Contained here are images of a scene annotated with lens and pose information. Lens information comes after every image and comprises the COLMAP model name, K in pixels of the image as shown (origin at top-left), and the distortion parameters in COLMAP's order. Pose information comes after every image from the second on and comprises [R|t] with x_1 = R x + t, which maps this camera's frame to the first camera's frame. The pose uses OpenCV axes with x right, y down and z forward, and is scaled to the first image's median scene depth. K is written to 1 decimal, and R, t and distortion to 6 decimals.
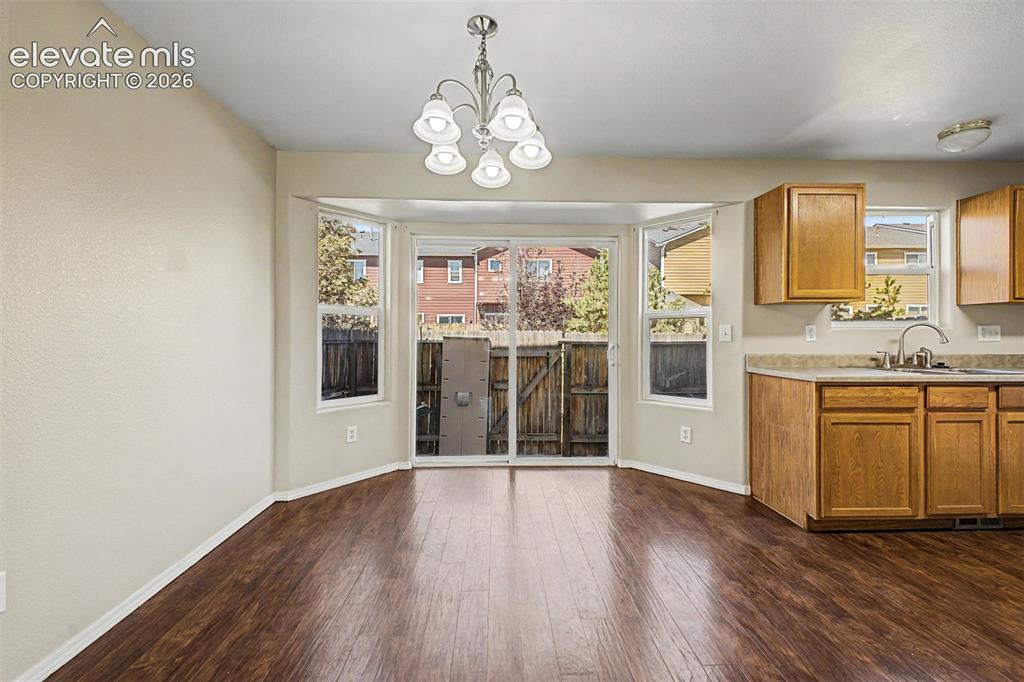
lens RADIAL K [[406.3, 0, 512.7], [0, 406.3, 333.8], [0, 0, 1]] dist [0.012617, -0.003317]
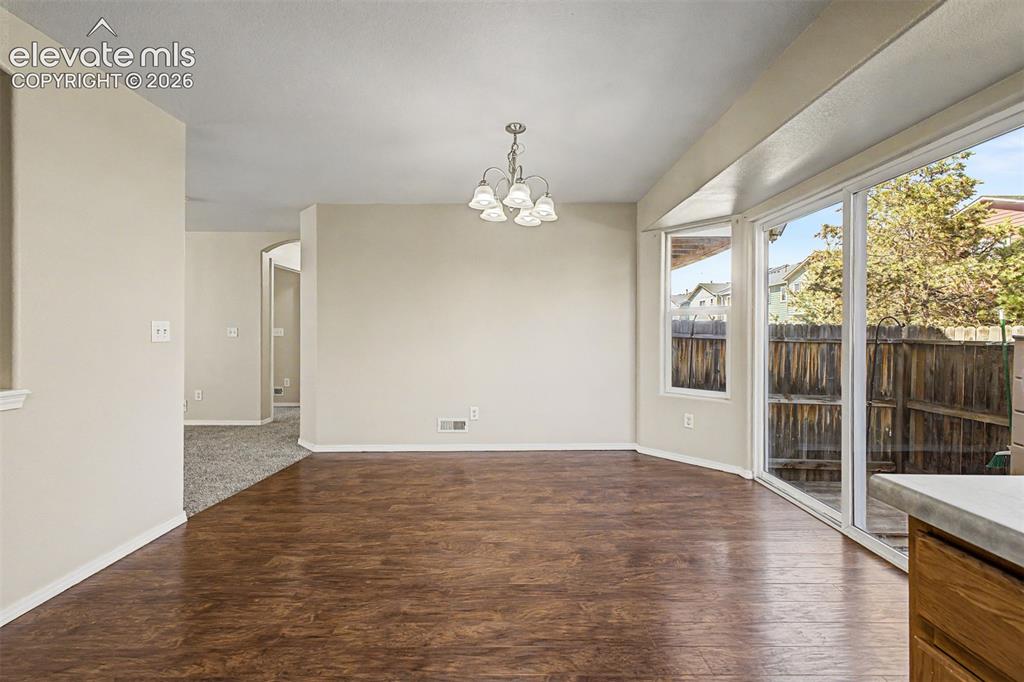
lens RADIAL K [[406.3, 0, 510.0], [0, 406.3, 331.6], [0, 0, 1]] dist [0.012617, -0.003317]
pose [[-0.031516, 0.000487, -0.999503, 0.811801], [0.001841, 0.999998, 0.000430, -0.002532], [0.999502, -0.001826, -0.031517, 0.586997]]
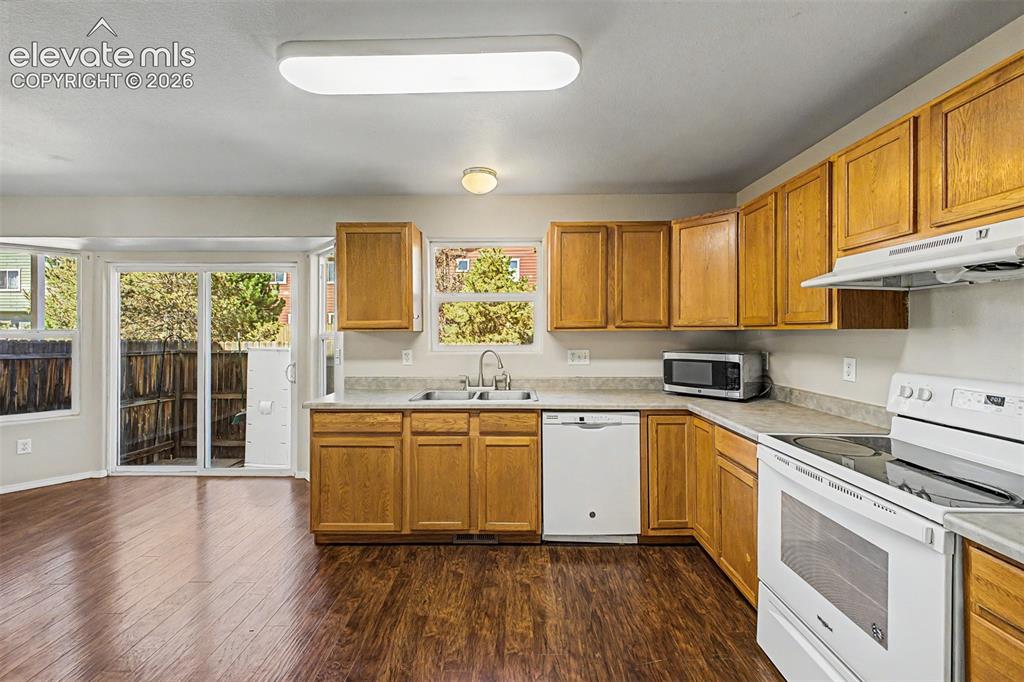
lens RADIAL K [[406.3, 0, 509.3], [0, 406.3, 328.6], [0, 0, 1]] dist [0.012617, -0.003317]
pose [[0.998943, -0.001680, -0.045937, 1.055319], [0.001471, 0.999988, -0.004565, -0.072703], [0.045944, 0.004493, 0.998934, -0.061461]]
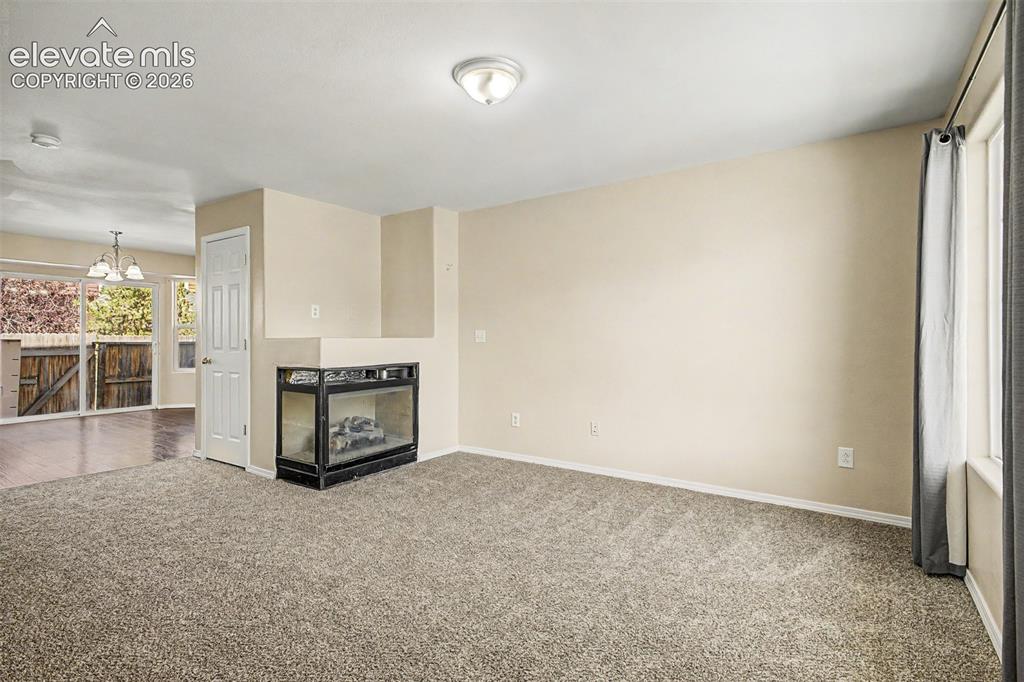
lens RADIAL K [[505.5, 0, 513.3], [0, 505.5, 335.2], [0, 0, 1]] dist [0.016763, -0.001465]
pose [[0.603944, 0.001131, 0.797026, -0.730121], [-0.002544, 0.999997, 0.000509, -0.015245], [-0.797023, -0.002335, 0.603945, -2.003661]]
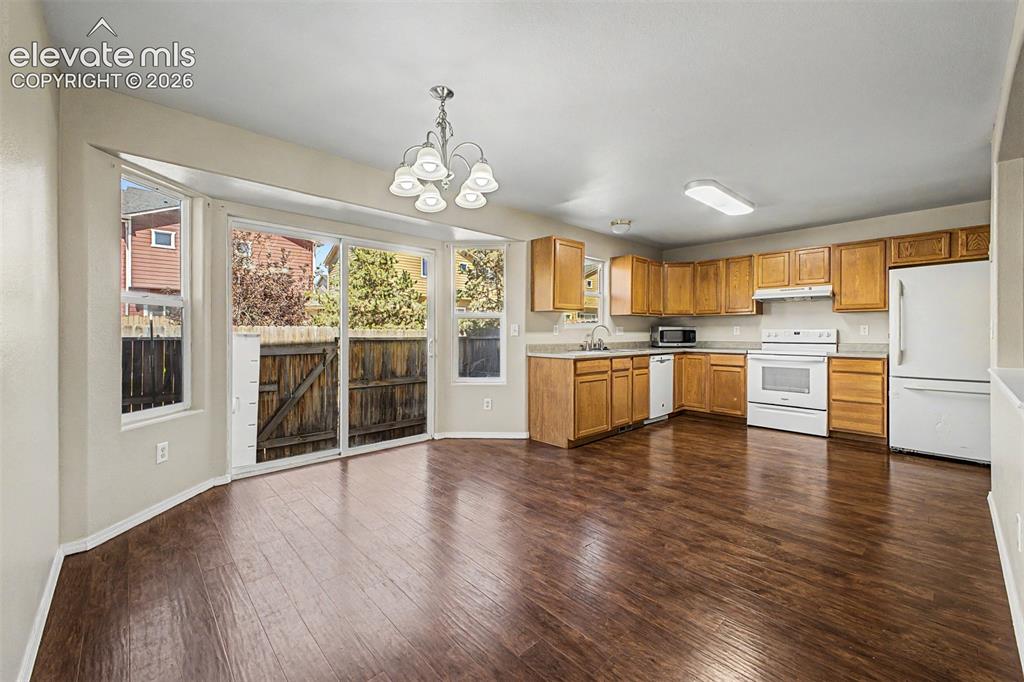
lens RADIAL K [[406.3, 0, 509.1], [0, 406.3, 334.1], [0, 0, 1]] dist [0.012617, -0.003317]
pose [[0.757026, -0.002232, 0.653381, -0.439164], [-0.003354, 0.999968, 0.007302, 0.002807], [-0.653376, -0.007719, 0.756994, -0.074179]]
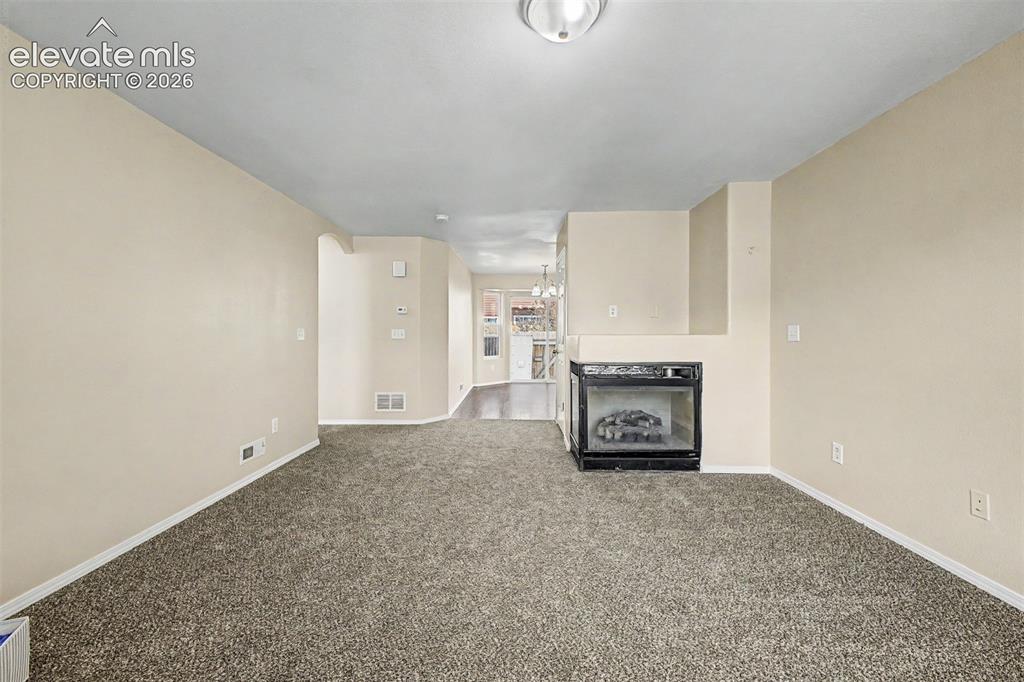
lens RADIAL K [[406.3, 0, 504.2], [0, 406.3, 333.0], [0, 0, 1]] dist [0.012617, -0.003317]
pose [[0.997509, 0.001884, -0.070510, -0.120223], [-0.001634, 0.999992, 0.003598, -0.014889], [0.070516, -0.003474, 0.997505, -2.001031]]
